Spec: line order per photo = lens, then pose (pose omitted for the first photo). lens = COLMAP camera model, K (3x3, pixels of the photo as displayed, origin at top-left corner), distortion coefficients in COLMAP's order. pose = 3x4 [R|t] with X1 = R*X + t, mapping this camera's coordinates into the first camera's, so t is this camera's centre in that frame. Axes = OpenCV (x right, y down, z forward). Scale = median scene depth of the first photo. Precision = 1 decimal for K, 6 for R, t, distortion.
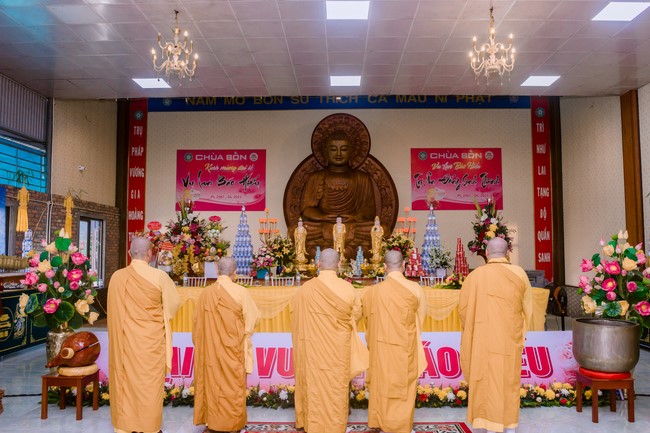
lens RADIAL K [[514.8, 0, 325.0], [0, 514.8, 216.5], [0, 0, 1]] dist [-0.001386, -0.000364]
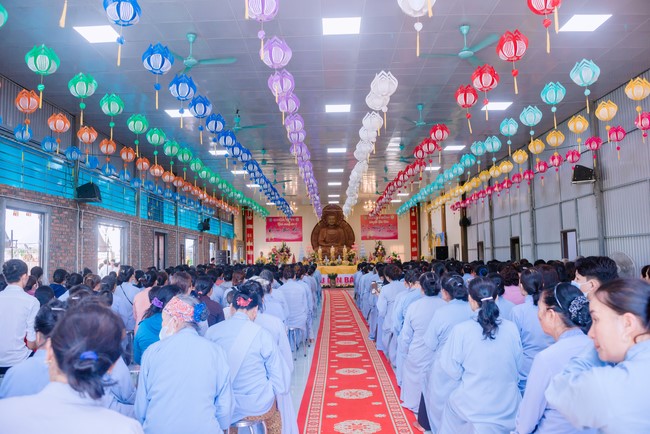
lens RADIAL K [[514.8, 0, 325.0], [0, 514.8, 217.0], [0, 0, 1]] dist [-0.001386, -0.000364]
pose [[0.999799, -0.018724, 0.007188, -0.024079], [0.018861, 0.999632, -0.019520, -0.078725], [-0.006820, 0.019651, 0.999784, -1.495387]]
